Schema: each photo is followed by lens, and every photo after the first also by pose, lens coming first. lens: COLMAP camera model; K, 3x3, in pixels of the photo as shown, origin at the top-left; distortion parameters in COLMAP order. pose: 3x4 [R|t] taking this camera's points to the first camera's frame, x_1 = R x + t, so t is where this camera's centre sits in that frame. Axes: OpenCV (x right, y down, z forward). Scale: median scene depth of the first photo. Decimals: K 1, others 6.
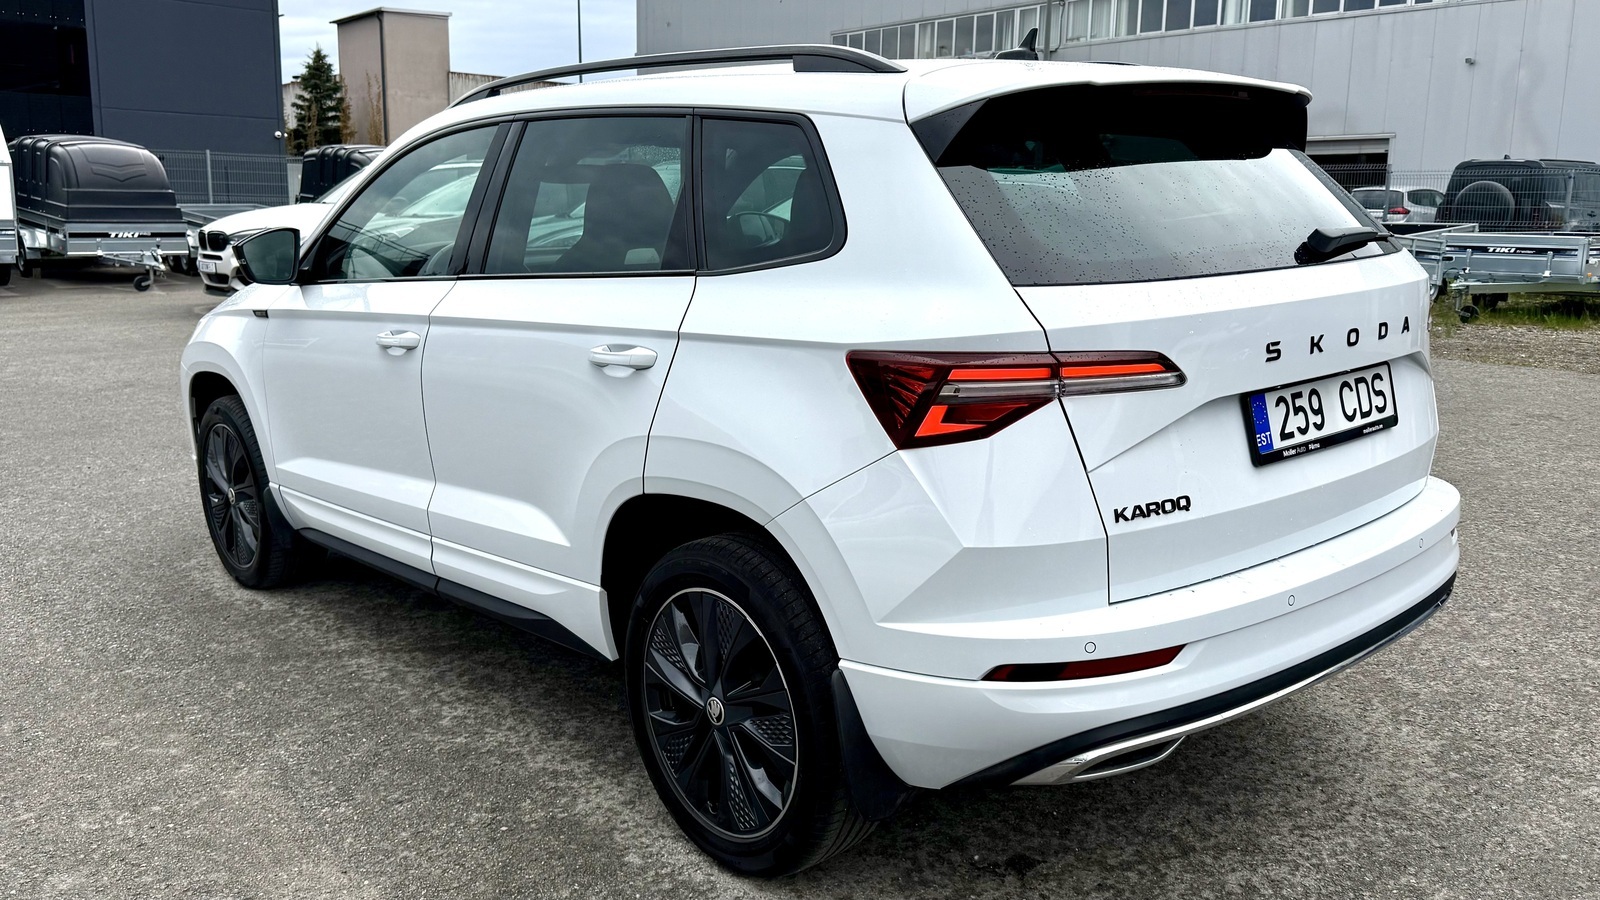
lens RADIAL K [[1338.8, 0, 800.0], [0, 1338.8, 450.0], [0, 0, 1]] dist [0.143756, -0.253877]
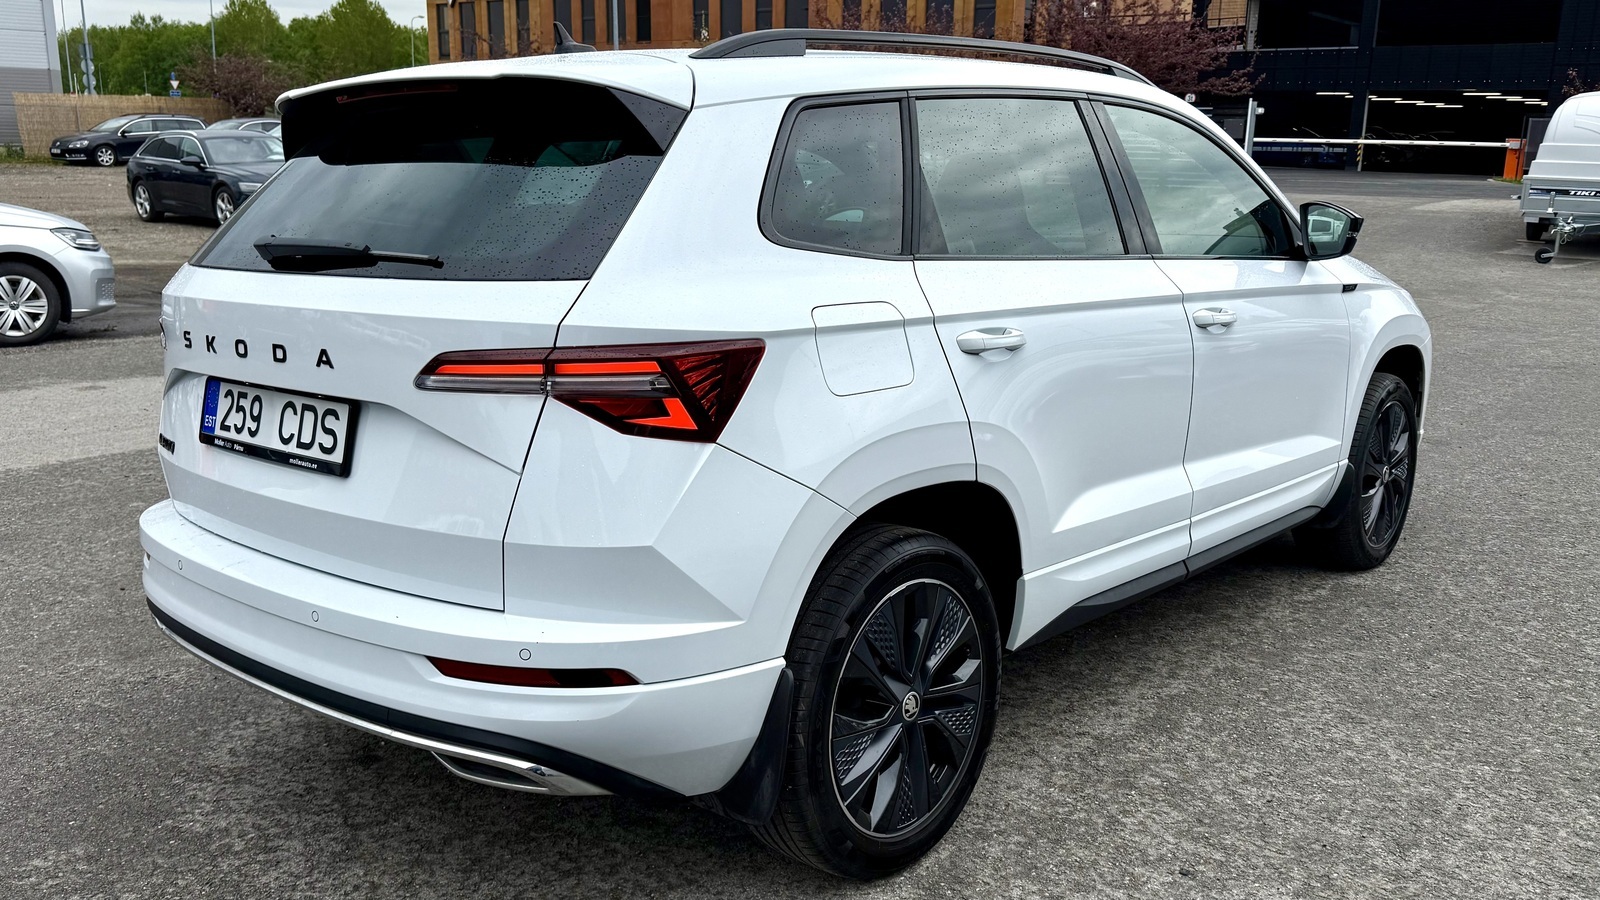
lens RADIAL K [[1338.8, 0, 800.0], [0, 1338.8, 450.0], [0, 0, 1]] dist [0.143756, -0.253877]
pose [[0.105218, 0.214079, -0.971133, 1.443463], [-0.185603, 0.963622, 0.192314, -0.281139], [0.976975, 0.160010, 0.141124, 1.294825]]
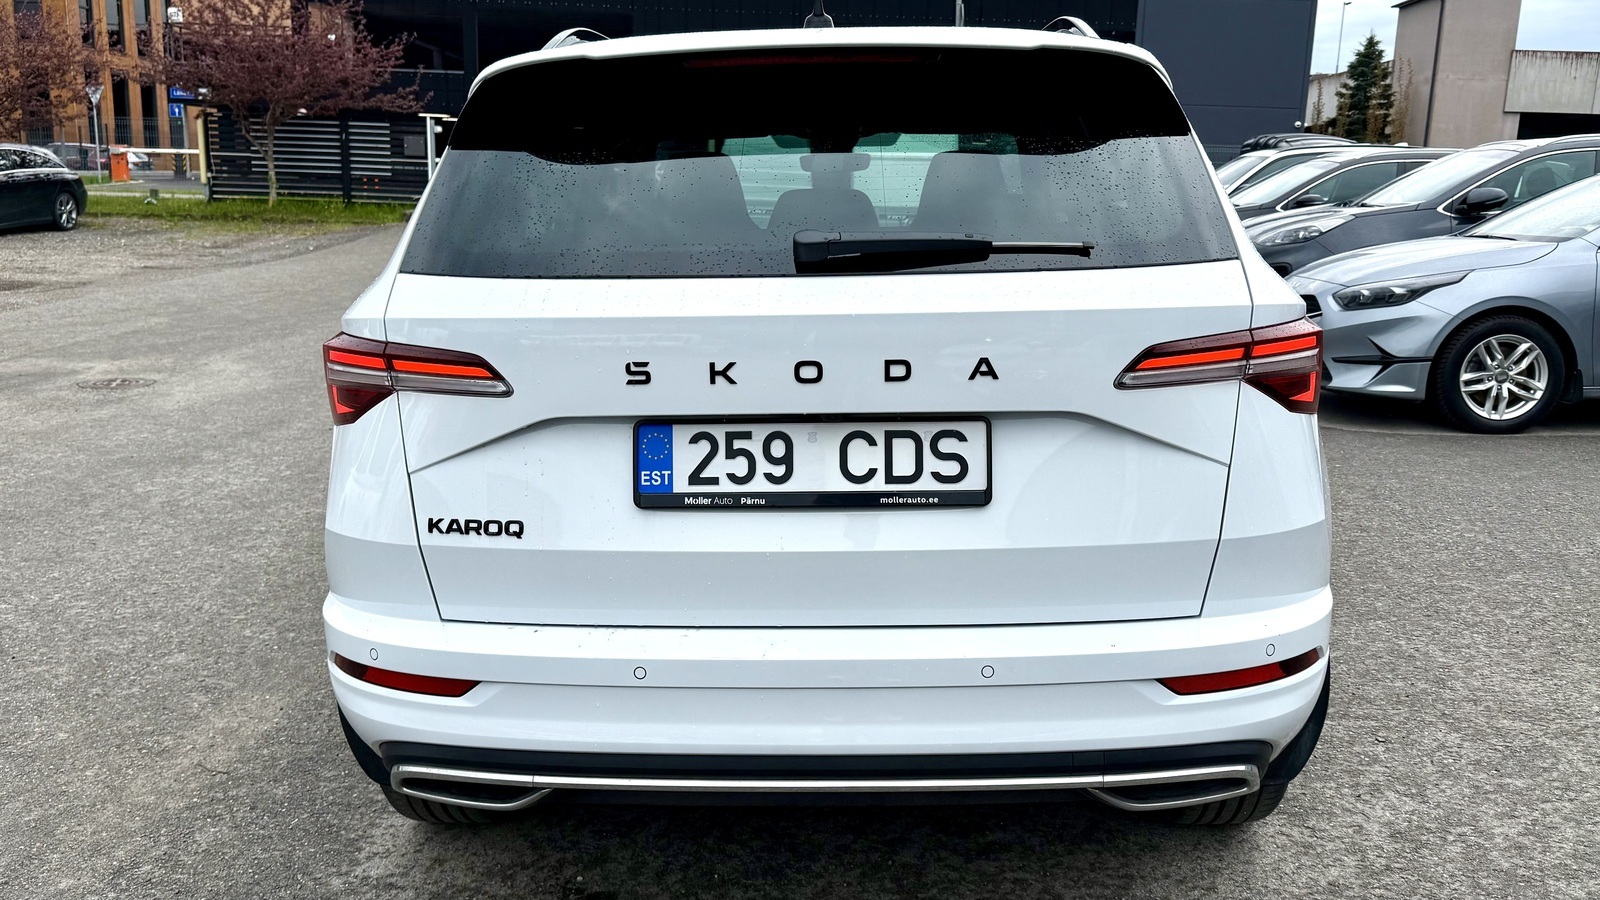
lens RADIAL K [[1338.8, 0, 800.0], [0, 1338.8, 450.0], [0, 0, 1]] dist [0.143756, -0.253877]
pose [[0.720035, 0.143979, -0.678837, 0.953867], [-0.139544, 0.988298, 0.061603, -0.087431], [0.679763, 0.050371, 0.731700, 0.445894]]
